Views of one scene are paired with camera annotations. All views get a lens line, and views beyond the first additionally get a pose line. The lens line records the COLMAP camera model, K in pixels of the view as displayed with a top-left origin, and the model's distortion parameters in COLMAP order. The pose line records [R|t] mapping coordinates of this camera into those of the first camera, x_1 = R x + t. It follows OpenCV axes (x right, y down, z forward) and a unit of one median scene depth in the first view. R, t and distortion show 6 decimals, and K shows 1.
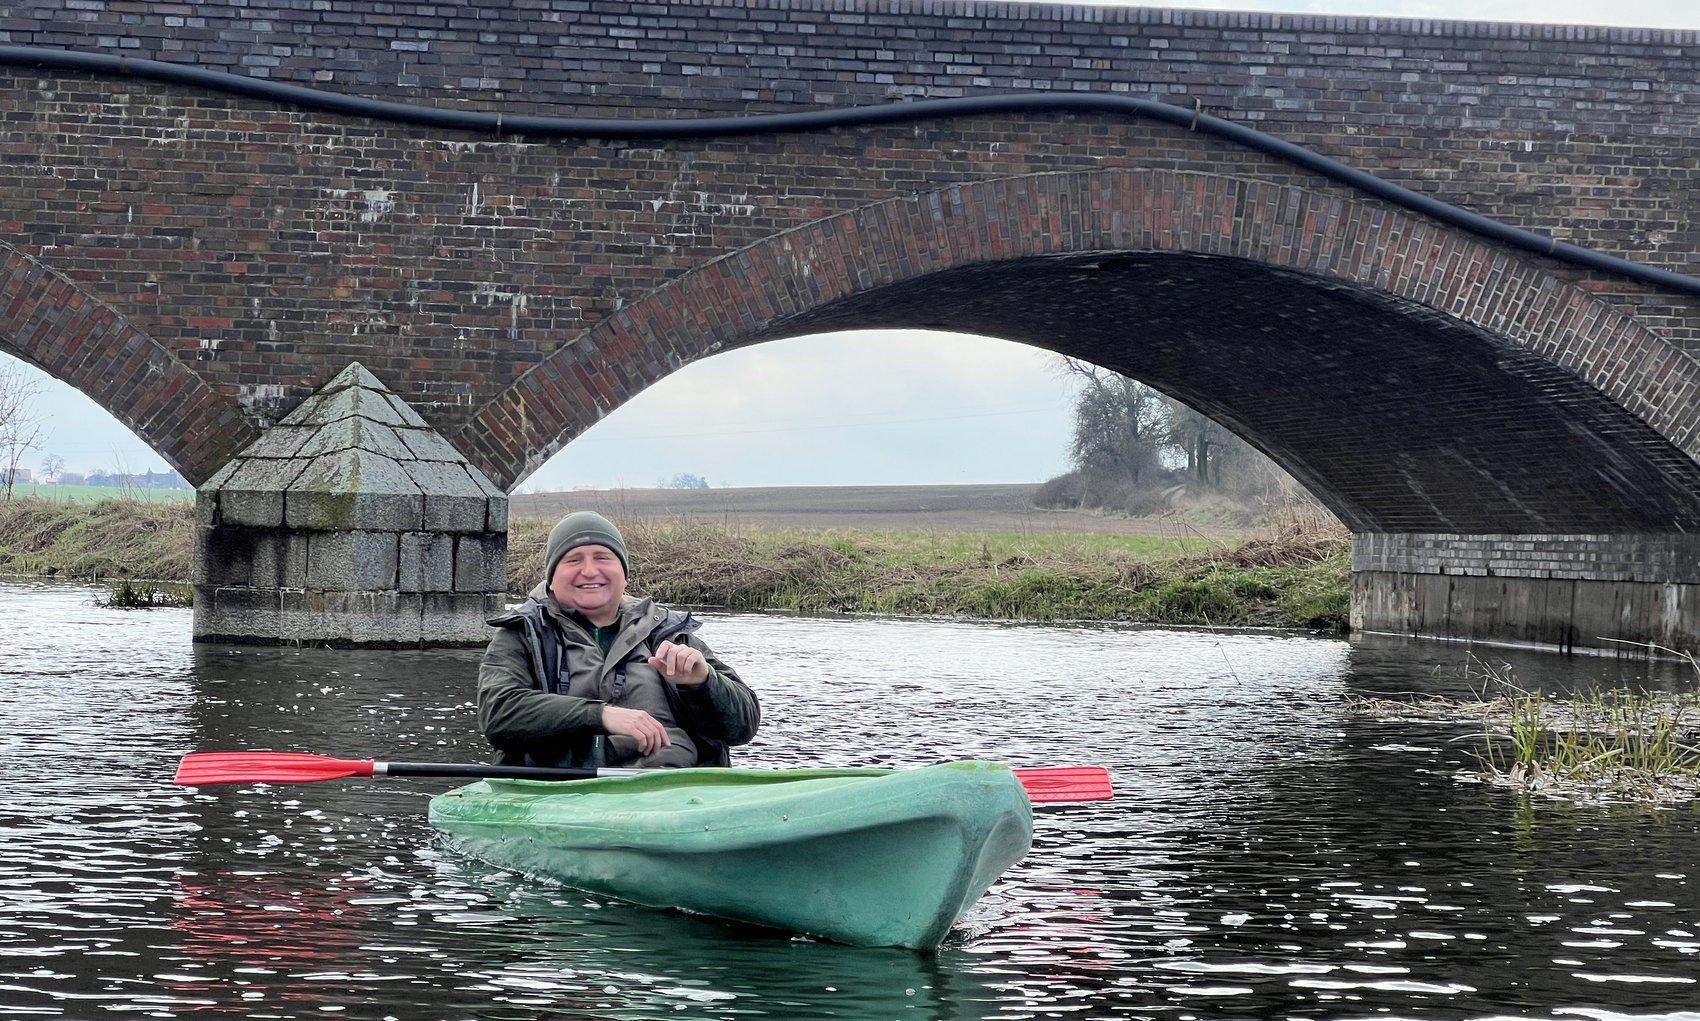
lens RADIAL K [[3764.3, 0, 824.3], [0, 3764.3, 570.8], [0, 0, 1]] dist [0.038474, 2.615897]
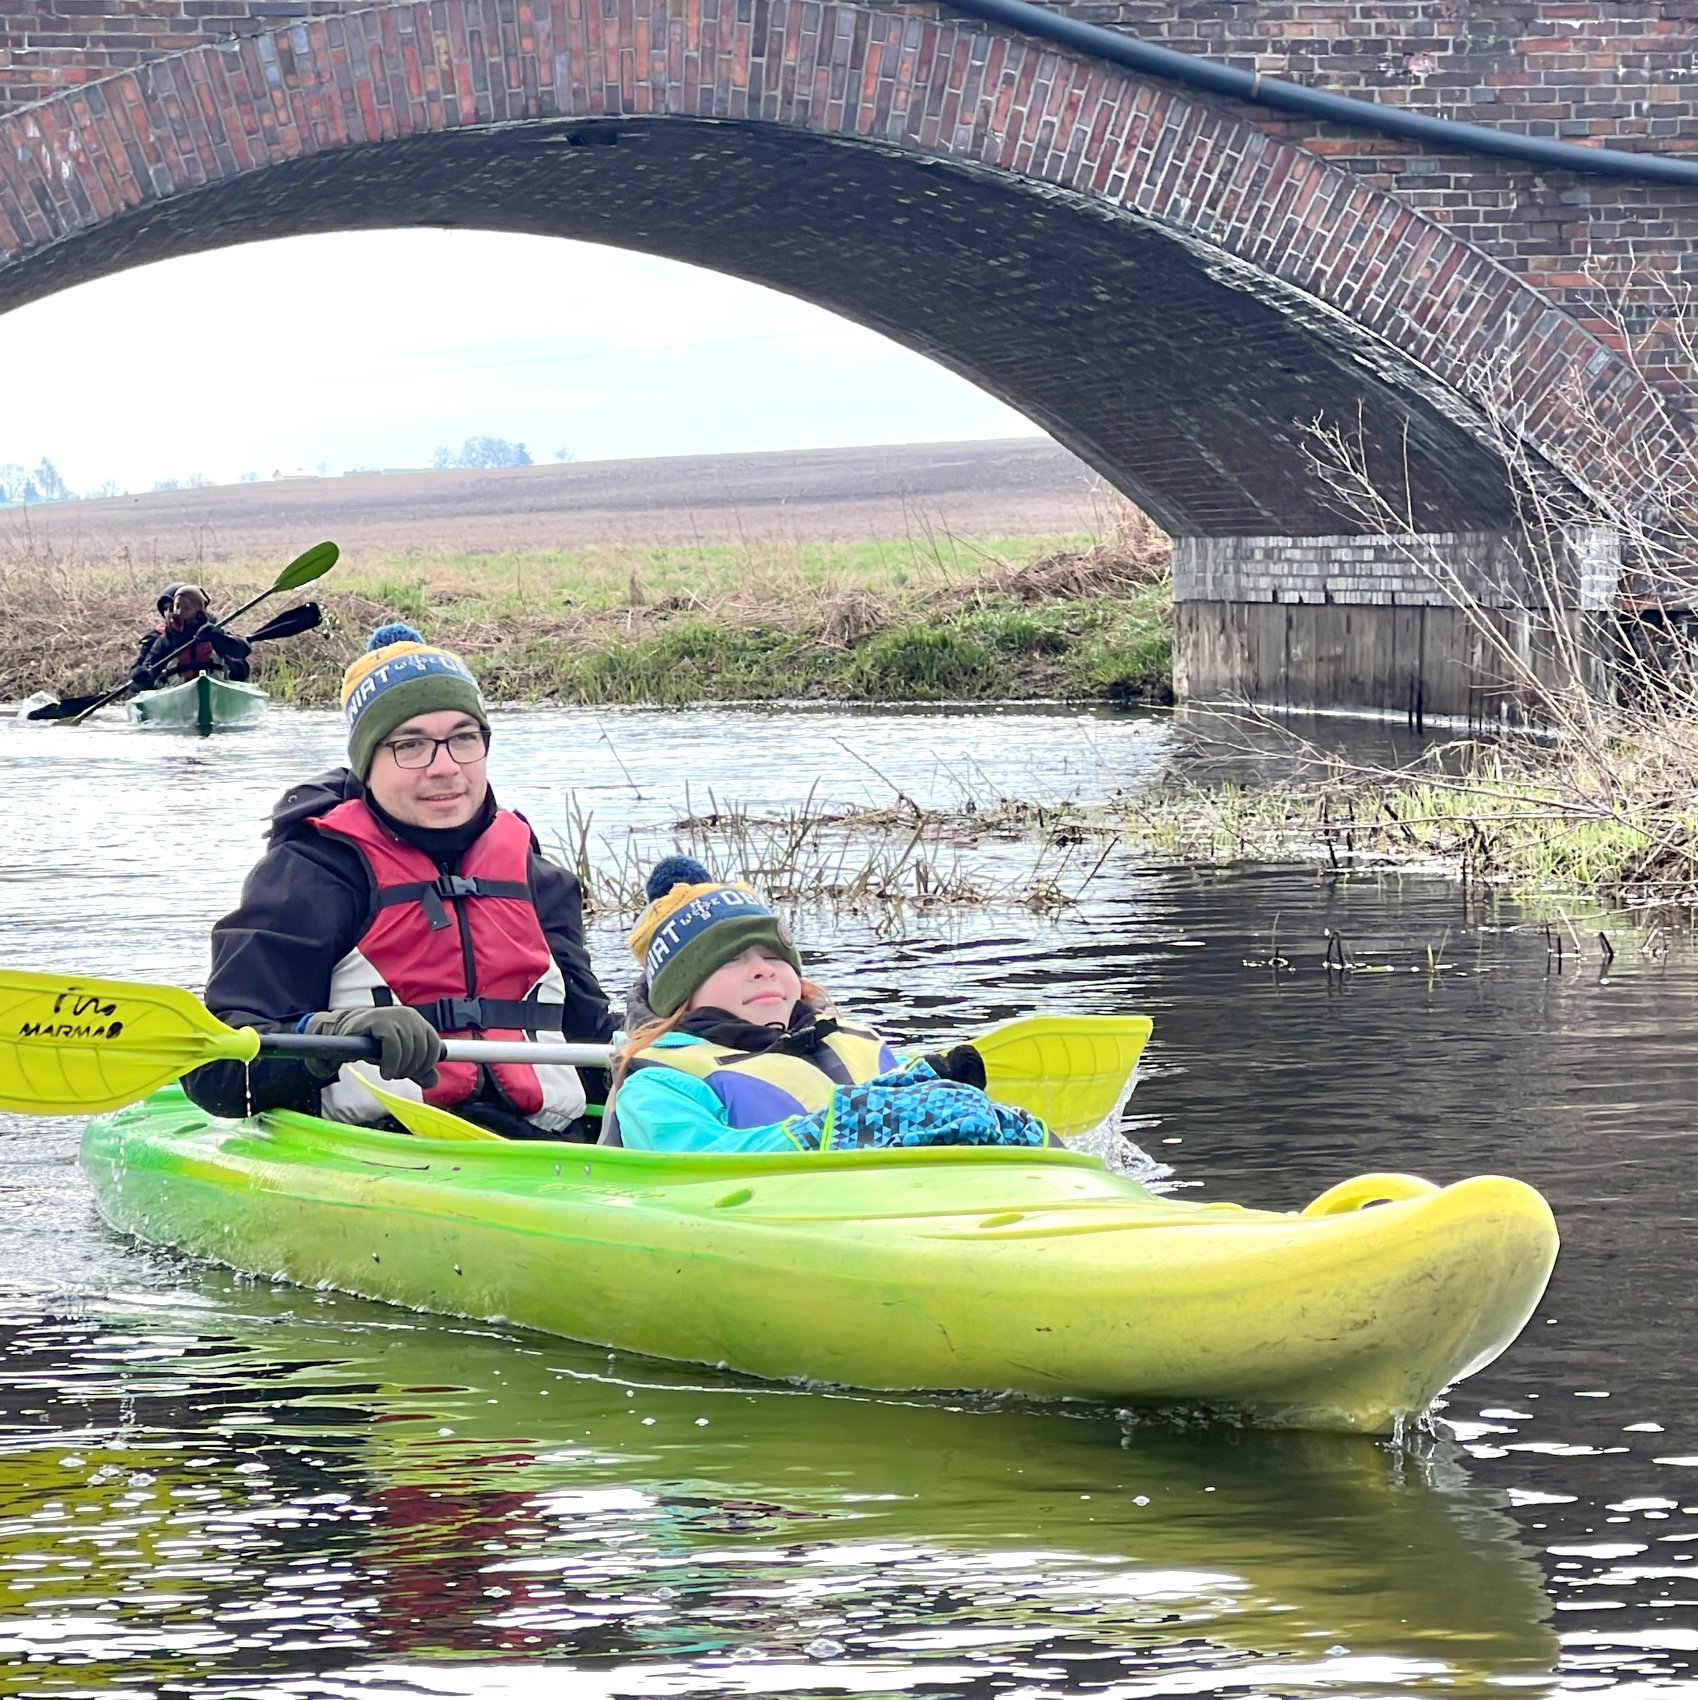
lens RADIAL K [[7293.0, 0, 929.2], [0, 7293.0, 1225.9], [0, 0, 1]] dist [-0.410176, 10.668181]
pose [[0.999008, -0.042503, 0.013309, 0.112420], [0.041224, 0.995537, 0.084892, -0.001163], [-0.016858, -0.084259, 0.996301, -0.225068]]
